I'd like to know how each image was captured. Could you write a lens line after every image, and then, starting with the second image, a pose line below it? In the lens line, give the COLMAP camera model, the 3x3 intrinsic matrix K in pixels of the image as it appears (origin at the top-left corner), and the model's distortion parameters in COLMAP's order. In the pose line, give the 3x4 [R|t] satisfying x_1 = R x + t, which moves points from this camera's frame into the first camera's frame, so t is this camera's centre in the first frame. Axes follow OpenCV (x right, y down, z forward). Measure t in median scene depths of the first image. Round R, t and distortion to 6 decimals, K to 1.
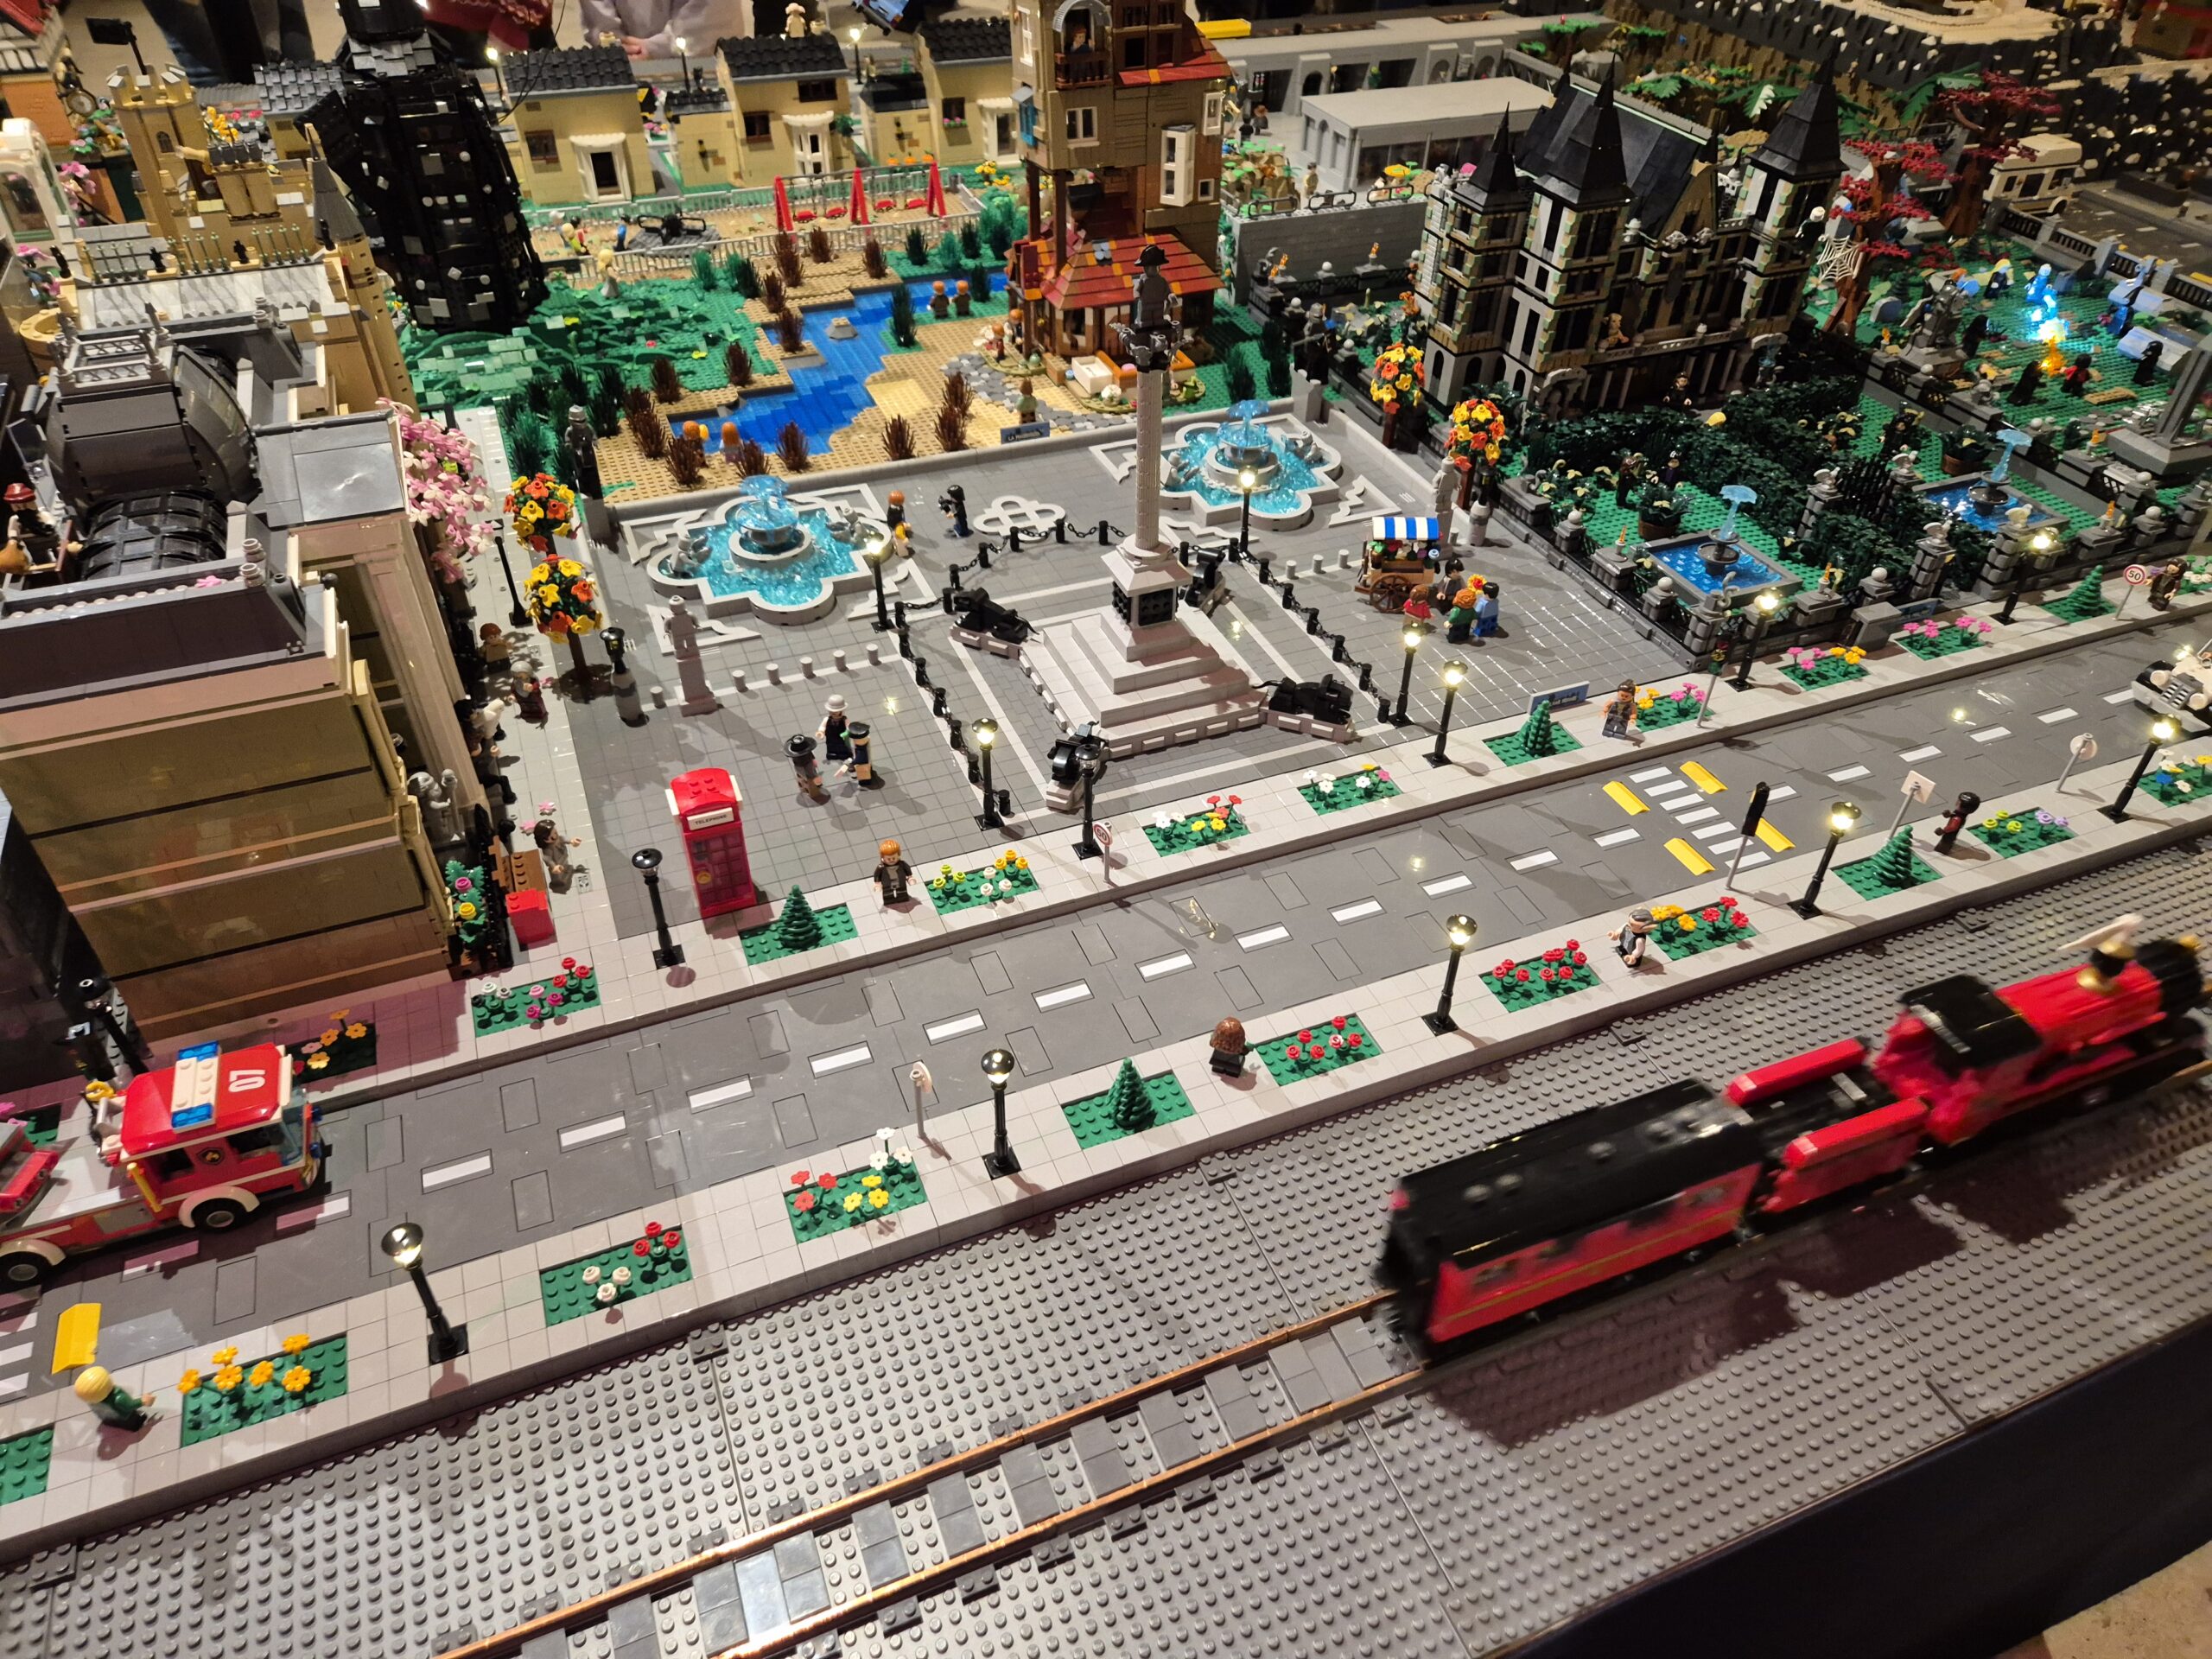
lens RADIAL K [[1509.3, 0, 1160.1], [0, 1509.3, 824.1], [0, 0, 1]] dist [0.079752, -0.061800]
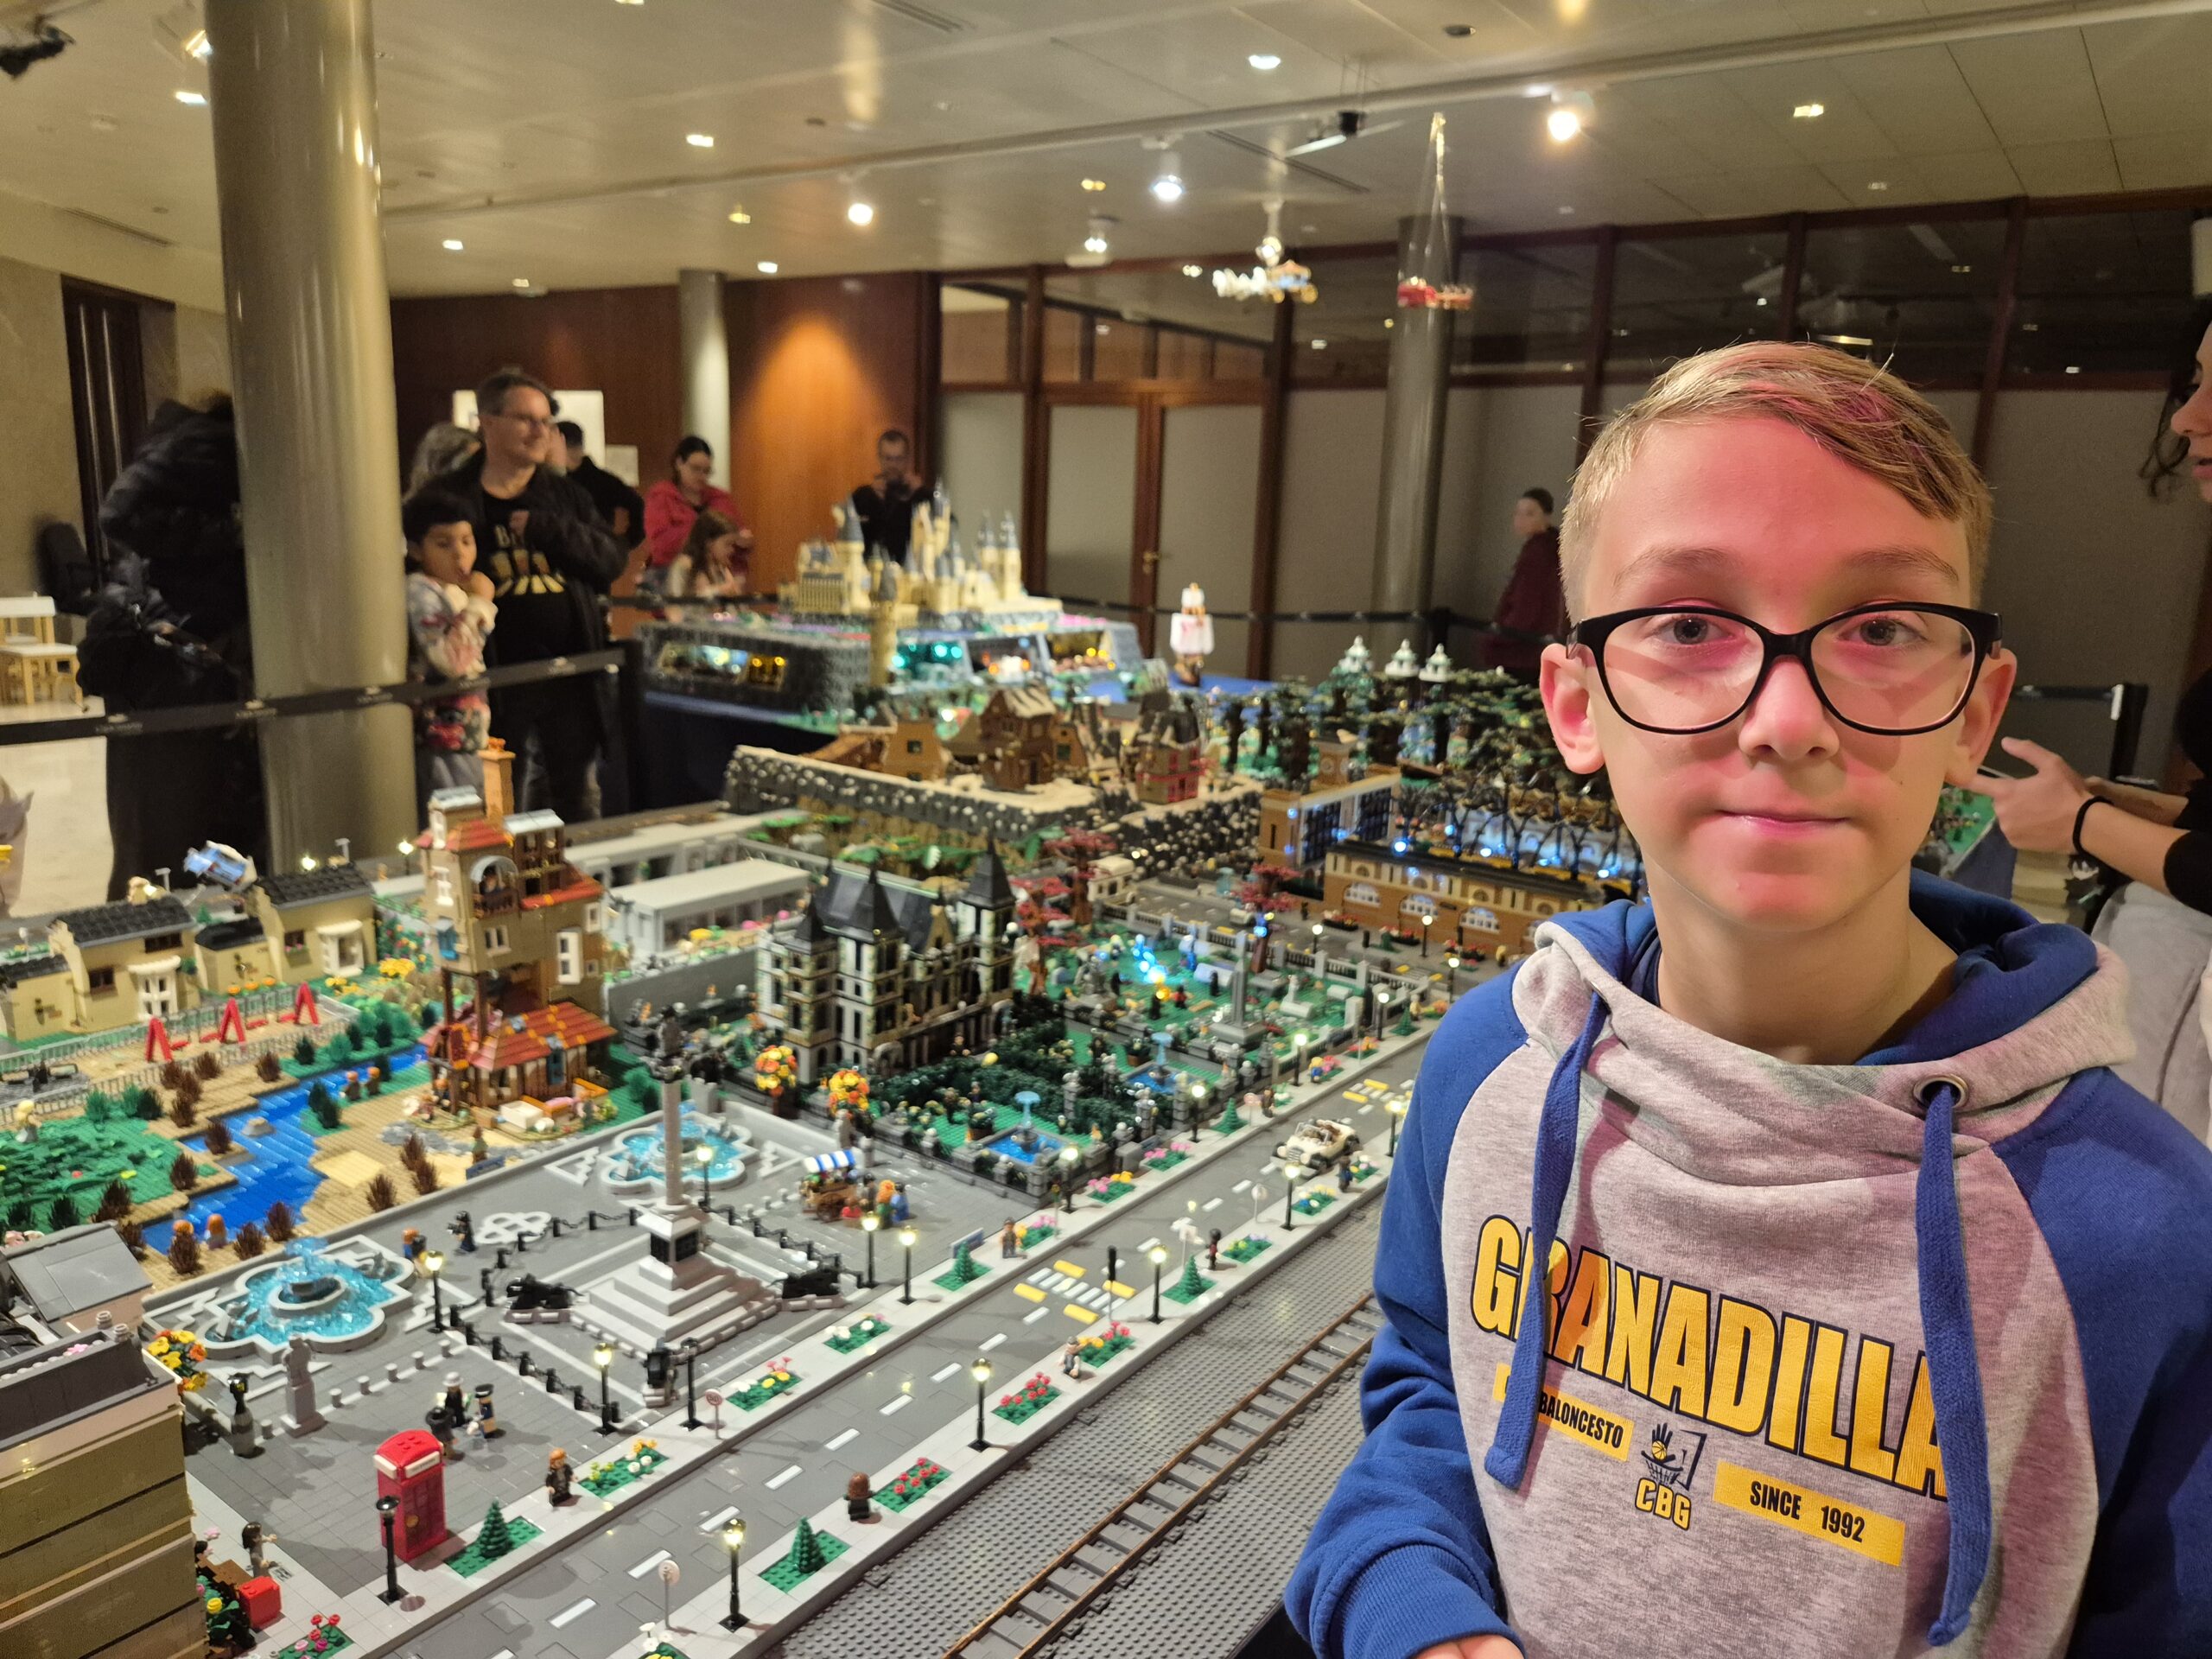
lens RADIAL K [[1509.3, 0, 1160.1], [0, 1509.3, 824.1], [0, 0, 1]] dist [0.079752, -0.061800]
pose [[0.855419, -0.099154, 0.508357, -0.223806], [0.310652, 0.883582, -0.350397, 0.102589], [-0.414432, 0.457658, 0.786635, -0.336621]]
